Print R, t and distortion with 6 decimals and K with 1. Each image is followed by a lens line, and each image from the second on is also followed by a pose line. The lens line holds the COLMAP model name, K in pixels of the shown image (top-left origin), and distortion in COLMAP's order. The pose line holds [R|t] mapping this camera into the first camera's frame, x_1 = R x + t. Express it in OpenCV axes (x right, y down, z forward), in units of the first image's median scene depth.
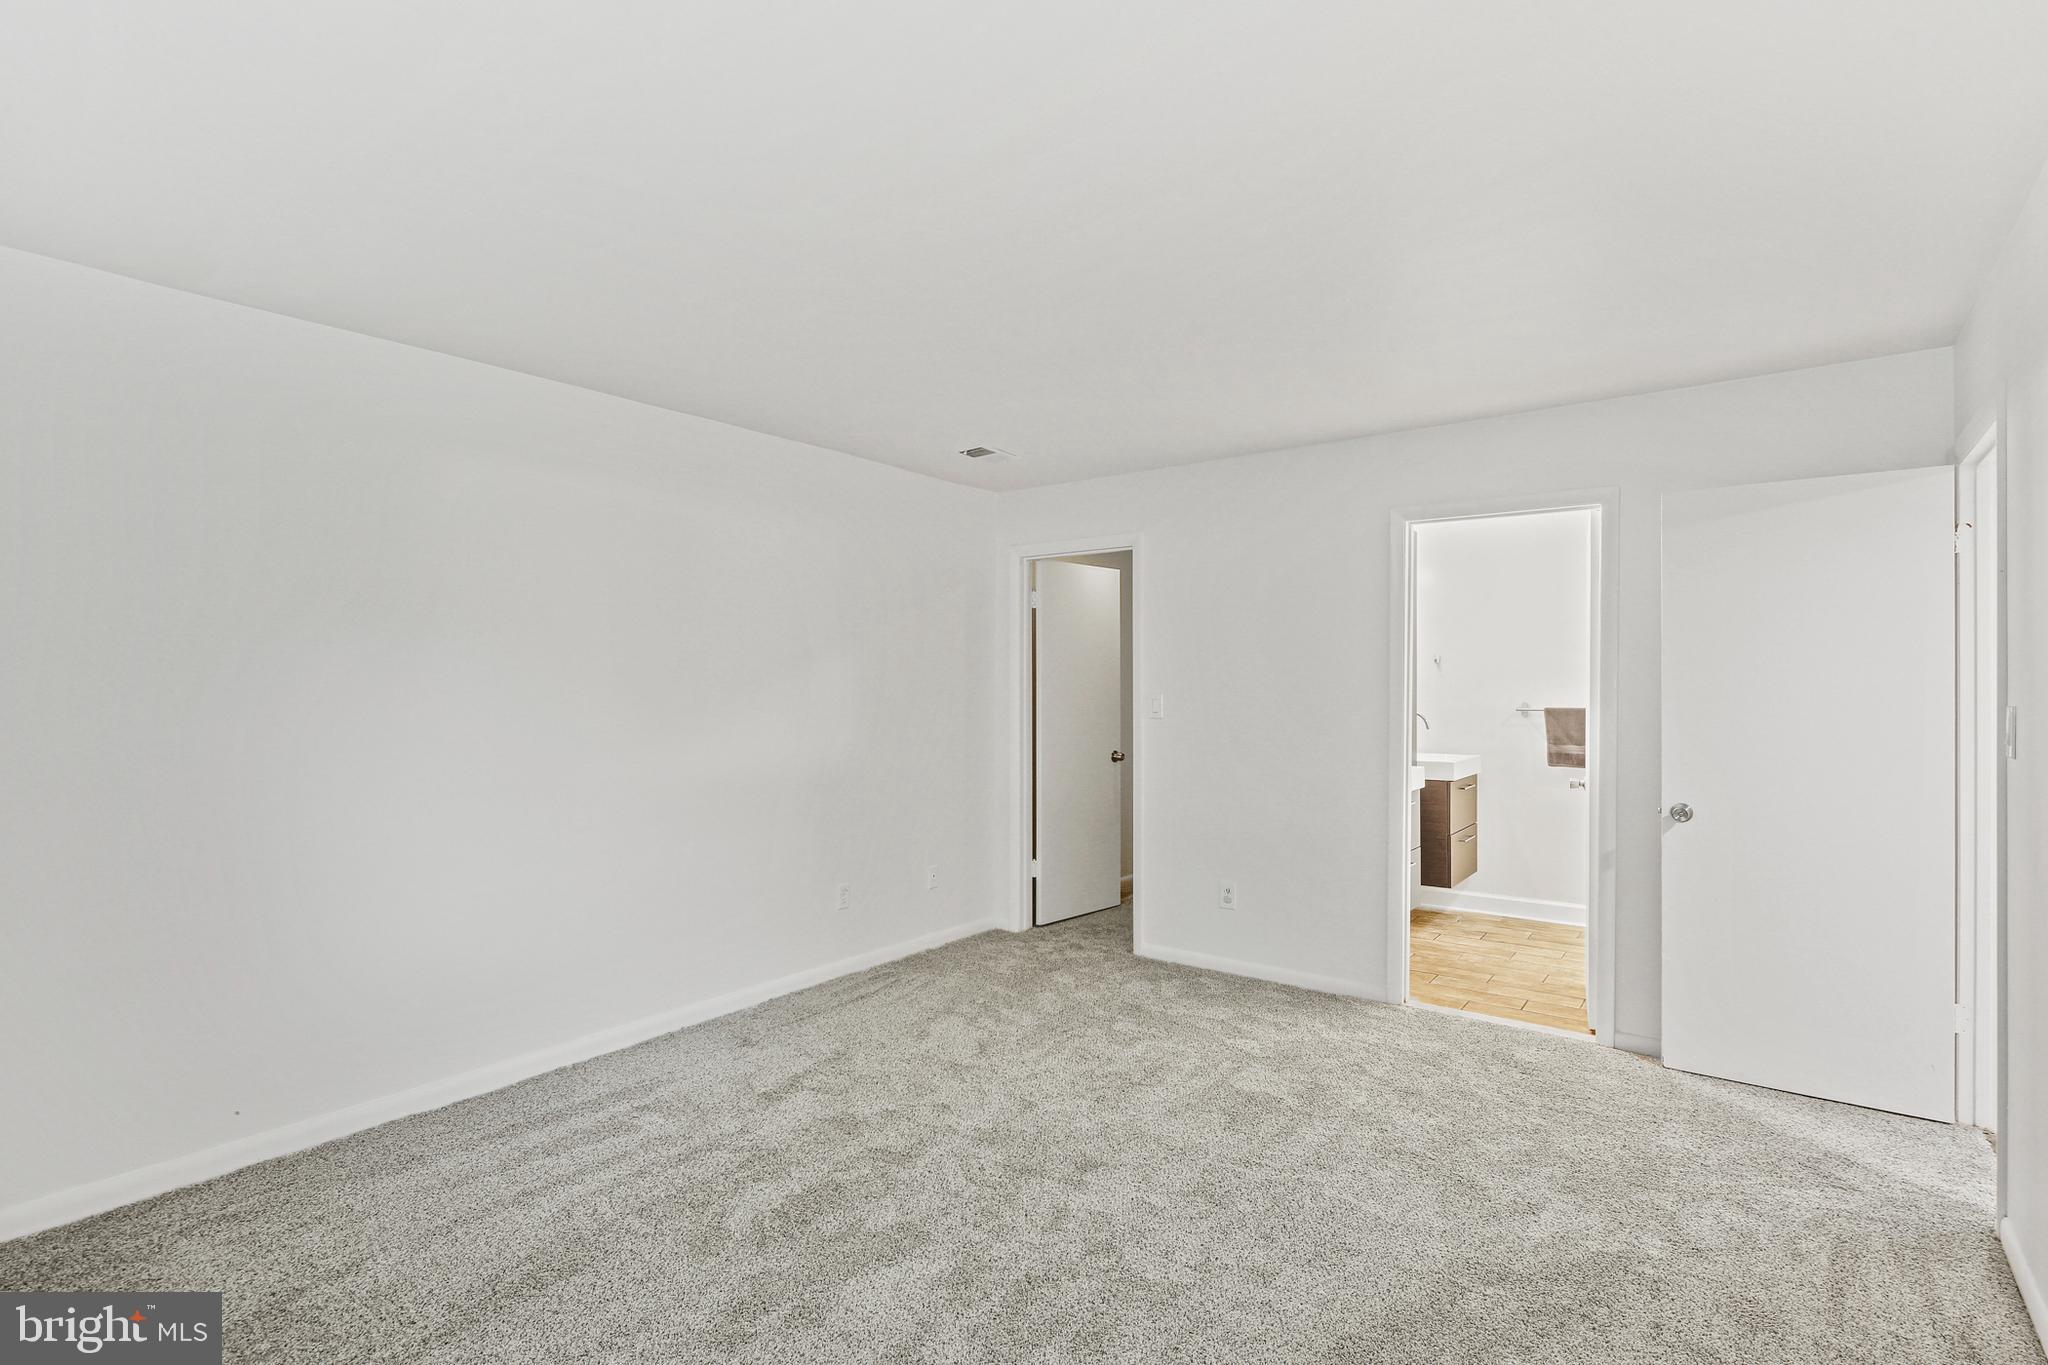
lens RADIAL K [[996.6, 0, 1024.0], [0, 996.6, 682.5], [0, 0, 1]] dist [0.004999, -0.000366]
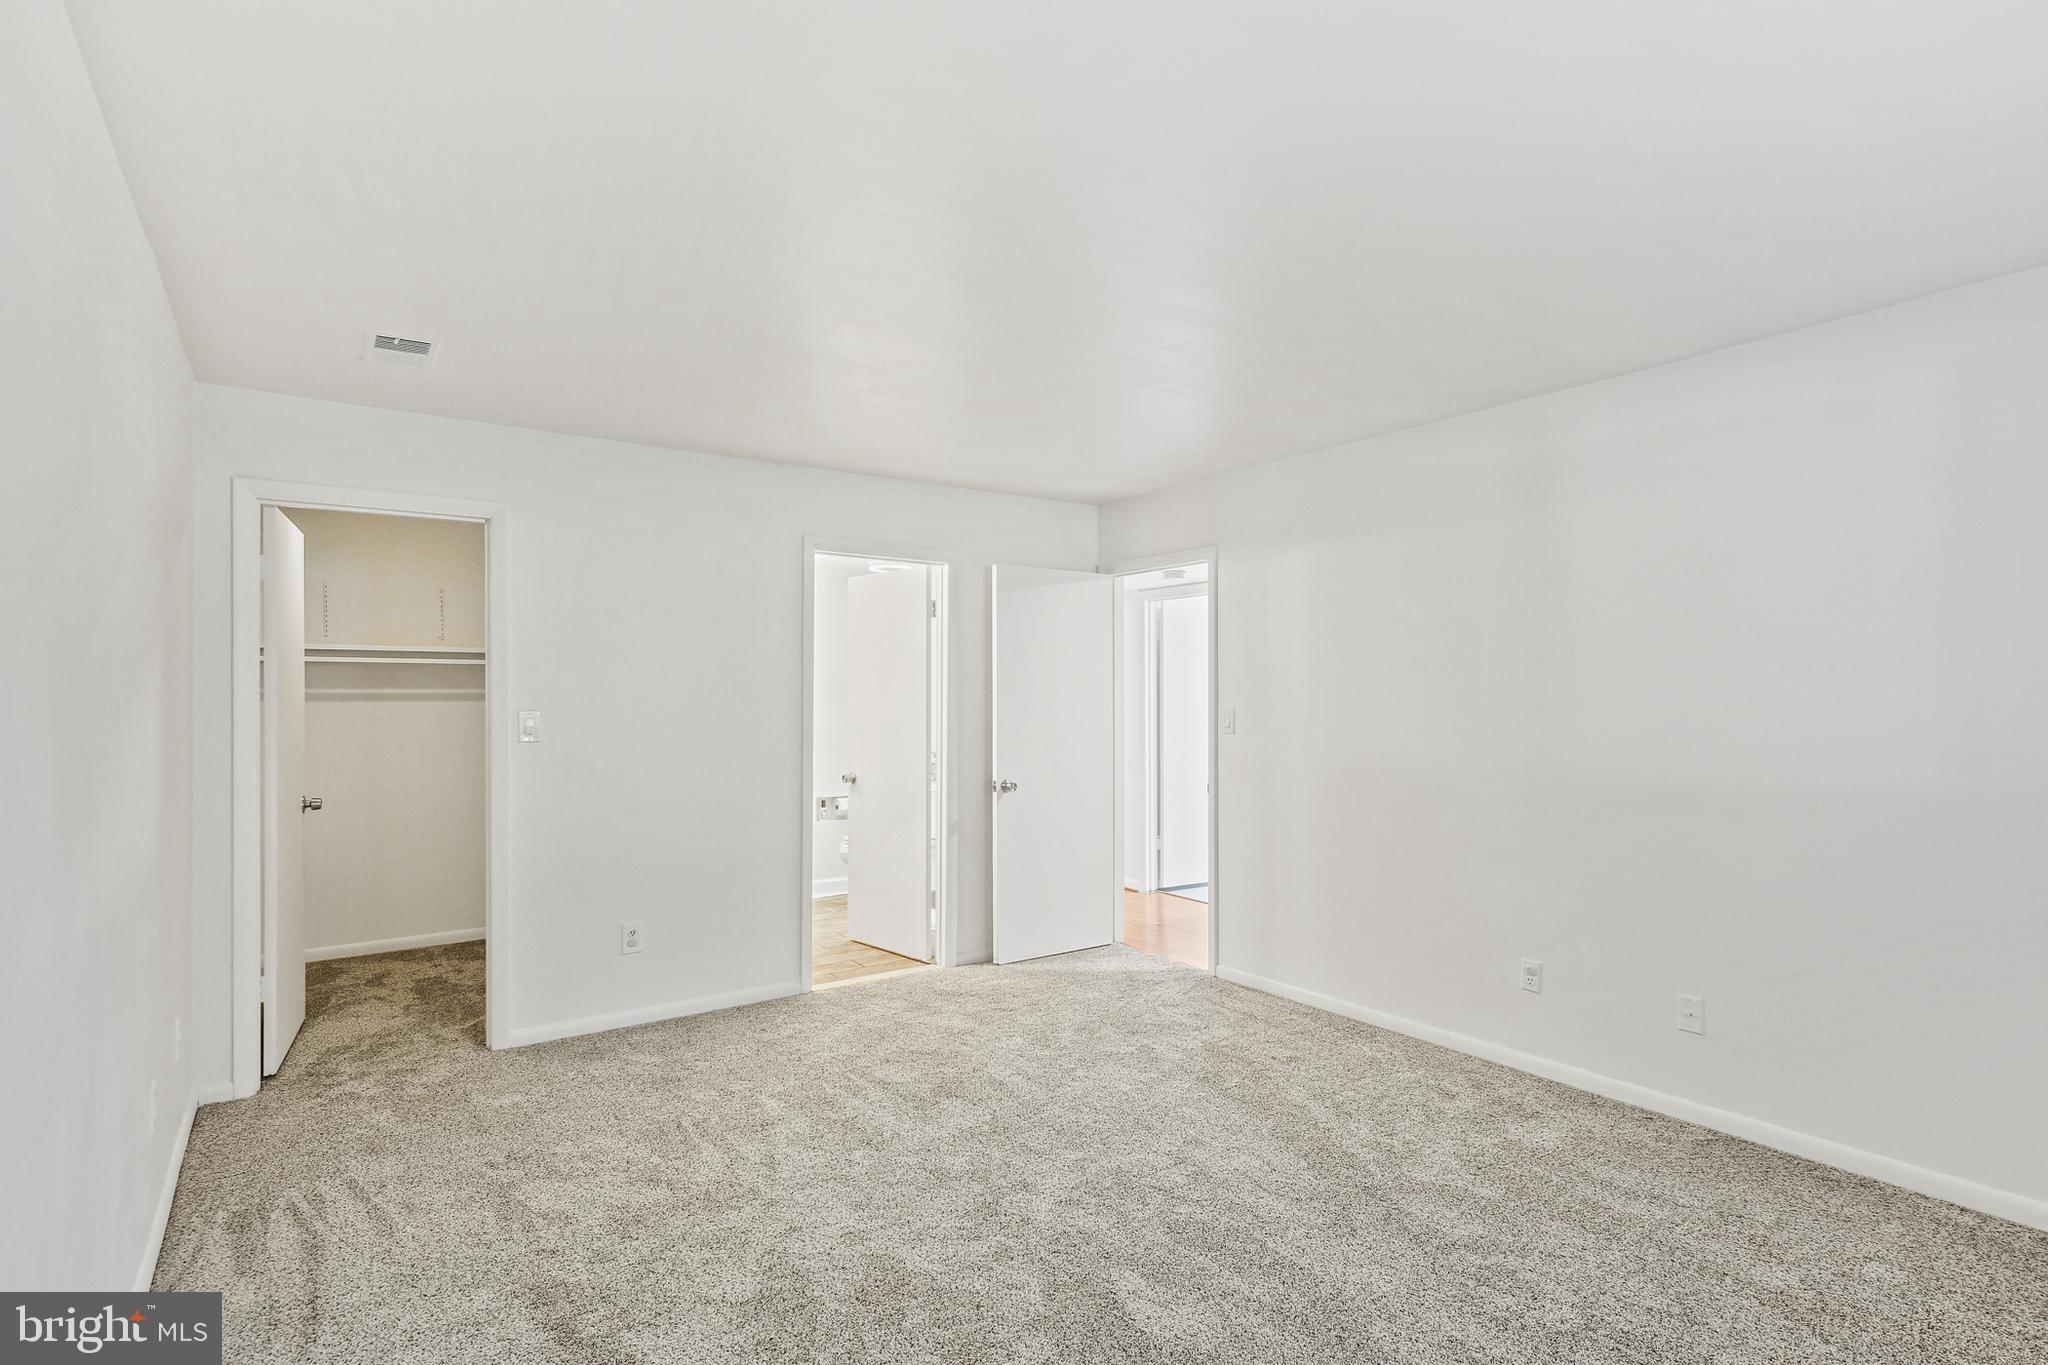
lens RADIAL K [[1014.1, 0, 1024.5], [0, 1014.1, 699.1], [0, 0, 1]] dist [-0.001379, 0.000129]
pose [[0.287385, -0.003598, 0.957808, -0.645913], [0.000667, 0.999993, 0.003557, -0.001045], [-0.957815, -0.000384, 0.287386, 0.477526]]
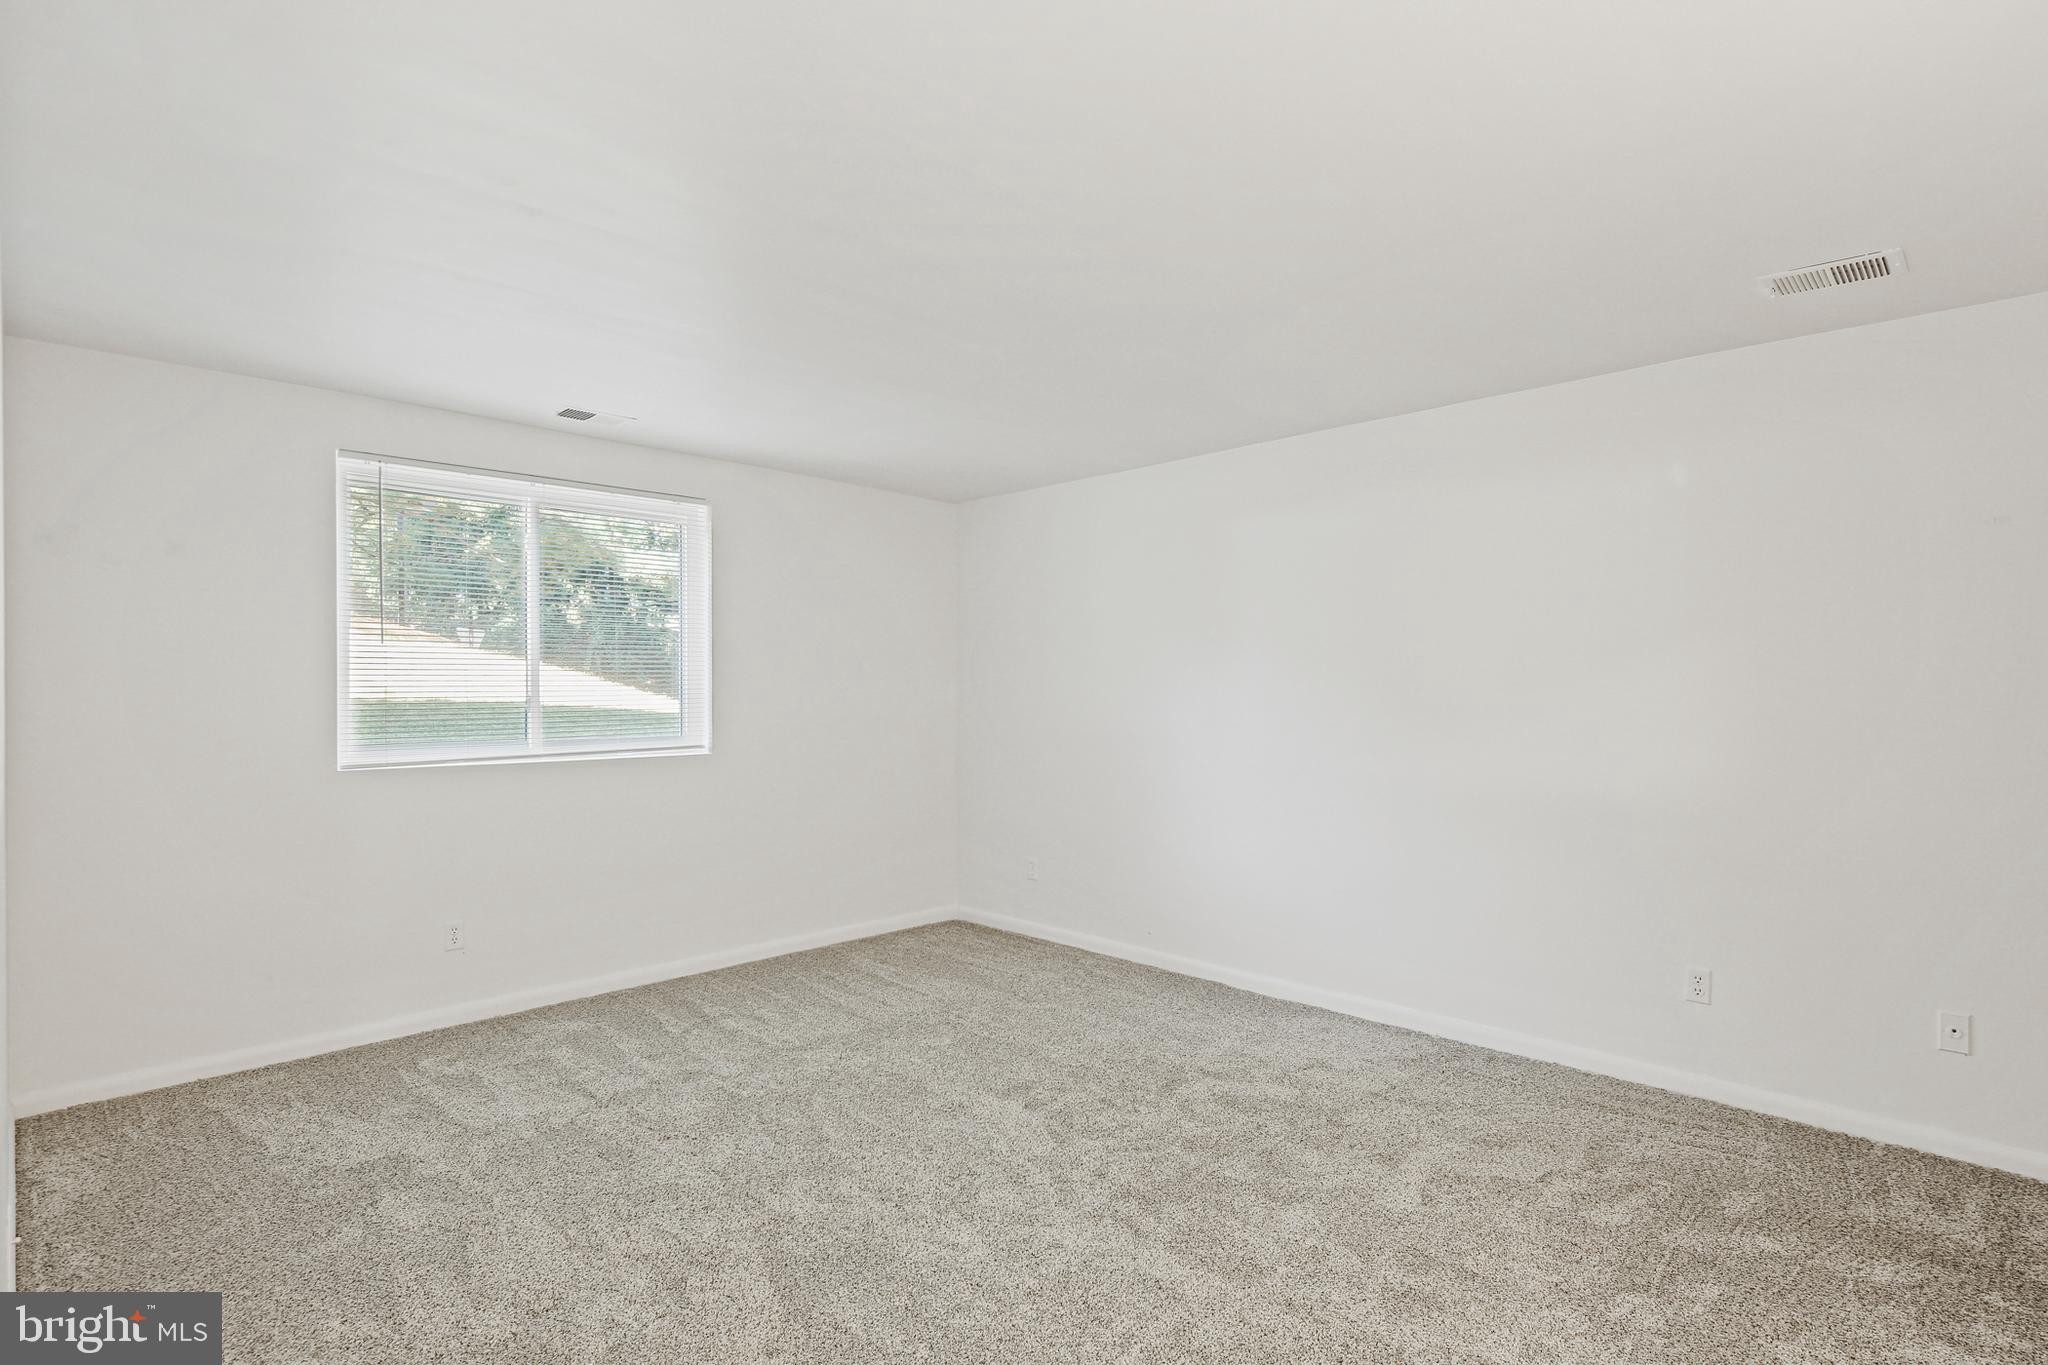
lens RADIAL K [[996.6, 0, 1024.0], [0, 996.6, 682.5], [0, 0, 1]] dist [0.004999, -0.000366]
pose [[-0.110760, 0.002239, -0.993845, 0.648854], [-0.001218, 0.999996, 0.002388, 0.000132], [0.993846, 0.001475, -0.110756, 0.683129]]
